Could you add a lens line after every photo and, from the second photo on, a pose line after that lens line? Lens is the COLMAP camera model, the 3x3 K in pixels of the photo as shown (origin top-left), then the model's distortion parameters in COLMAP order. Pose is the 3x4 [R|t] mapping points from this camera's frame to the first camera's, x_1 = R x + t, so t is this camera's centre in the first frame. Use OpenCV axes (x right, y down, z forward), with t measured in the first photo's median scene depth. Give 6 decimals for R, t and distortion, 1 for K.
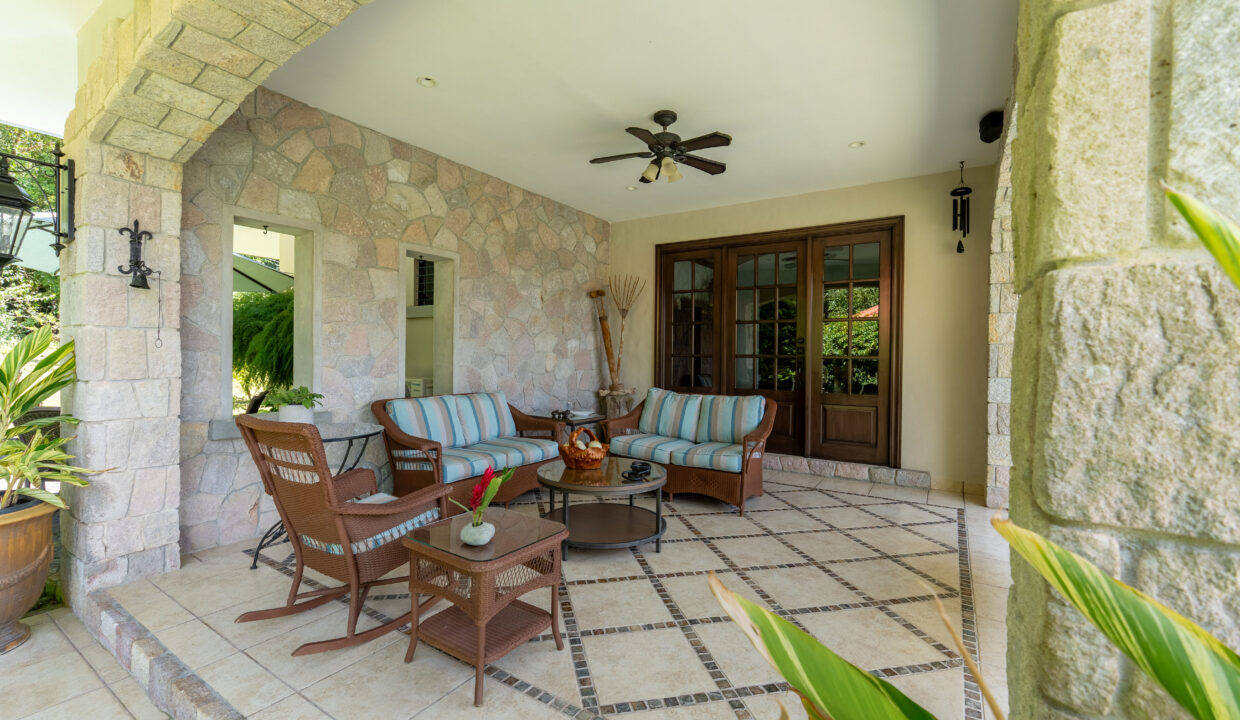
lens RADIAL K [[521.6, 0, 612.8], [0, 521.6, 360.6], [0, 0, 1]] dist [-0.005335, -0.000353]
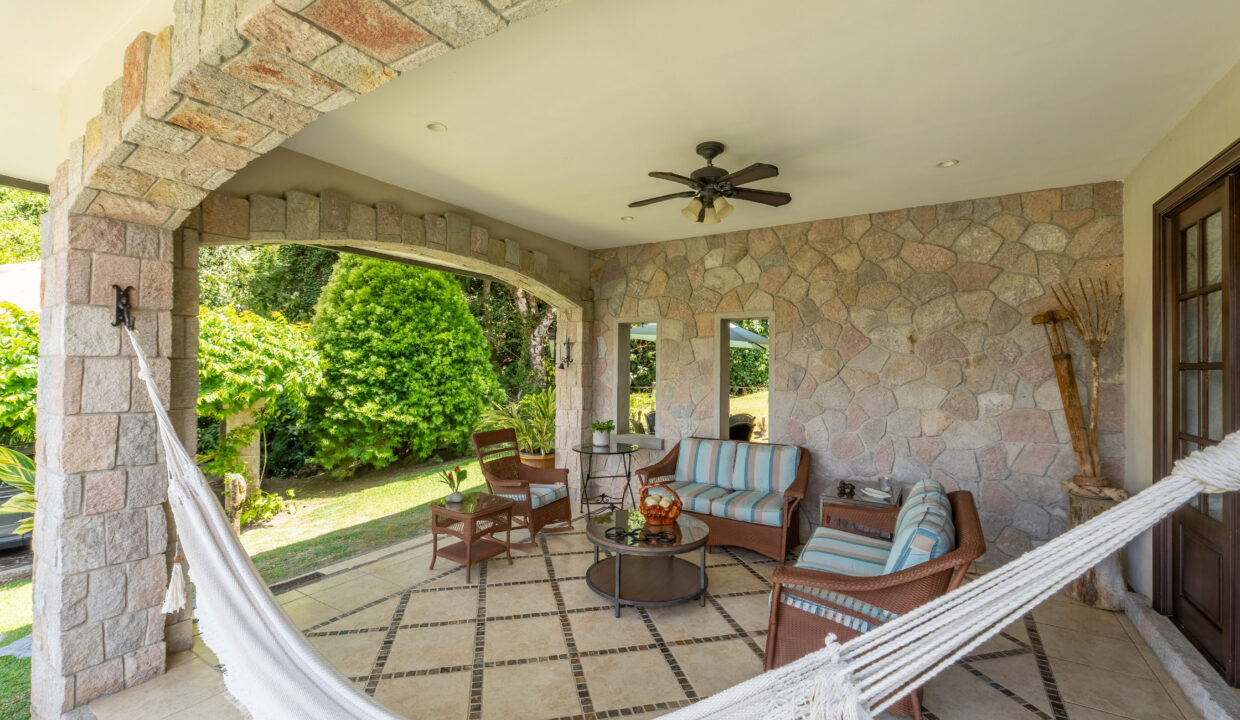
lens RADIAL K [[521.6, 0, 612.8], [0, 521.6, 360.6], [0, 0, 1]] dist [-0.005335, -0.000353]
pose [[0.008990, -0.019663, -0.999766, 0.895791], [-0.021852, 0.999564, -0.019856, -0.088920], [0.999721, 0.022025, 0.008556, 0.785127]]
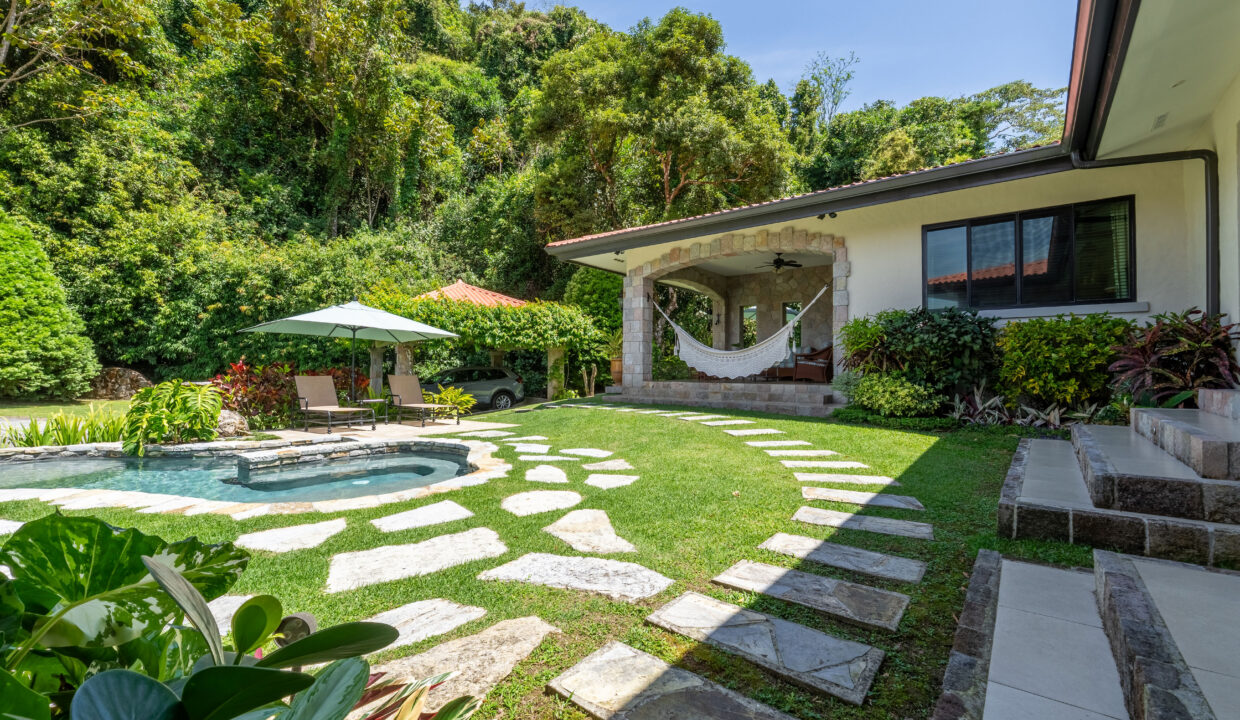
lens RADIAL K [[521.6, 0, 612.8], [0, 521.6, 360.6], [0, 0, 1]] dist [-0.005335, -0.000353]
pose [[-0.103418, -0.021121, -0.994414, 3.121837], [-0.012469, 0.999723, -0.019937, 0.240168], [0.994560, 0.010337, -0.103652, 0.311536]]
